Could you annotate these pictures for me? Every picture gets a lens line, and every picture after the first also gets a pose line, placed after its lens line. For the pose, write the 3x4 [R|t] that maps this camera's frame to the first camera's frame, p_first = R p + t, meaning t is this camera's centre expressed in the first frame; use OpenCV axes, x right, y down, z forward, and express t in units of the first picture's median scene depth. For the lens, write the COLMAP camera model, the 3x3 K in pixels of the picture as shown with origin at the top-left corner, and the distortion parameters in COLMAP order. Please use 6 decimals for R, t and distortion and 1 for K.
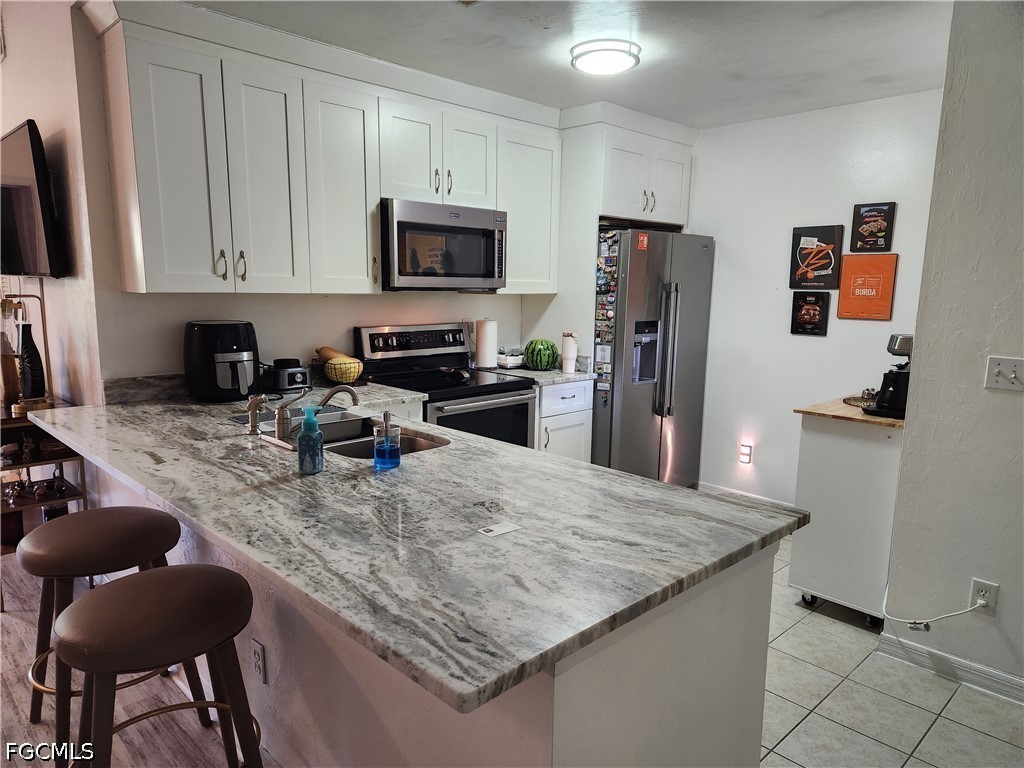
lens RADIAL K [[688.5, 0, 518.5], [0, 688.5, 387.4], [0, 0, 1]] dist [0.084318, -0.086387]
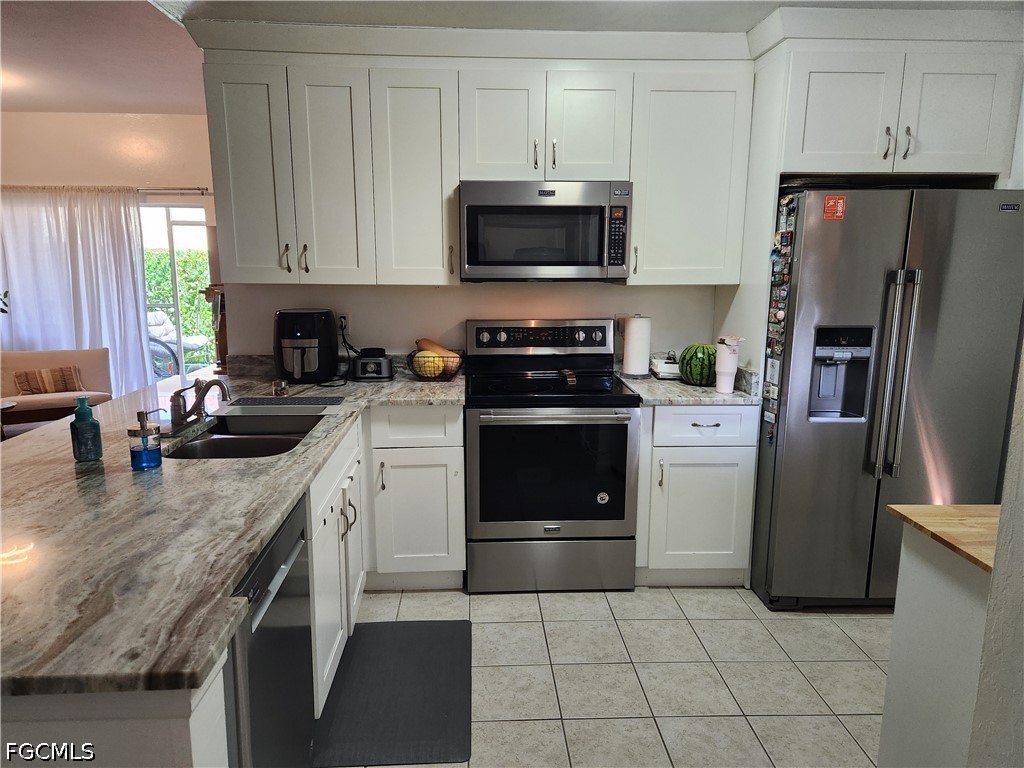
lens RADIAL K [[688.5, 0, 518.5], [0, 688.5, 387.4], [0, 0, 1]] dist [0.084318, -0.086387]
pose [[0.744038, 0.107854, -0.659375, 0.421078], [-0.092620, 0.994006, 0.058077, -0.051926], [0.661687, 0.017860, 0.749568, 0.309680]]
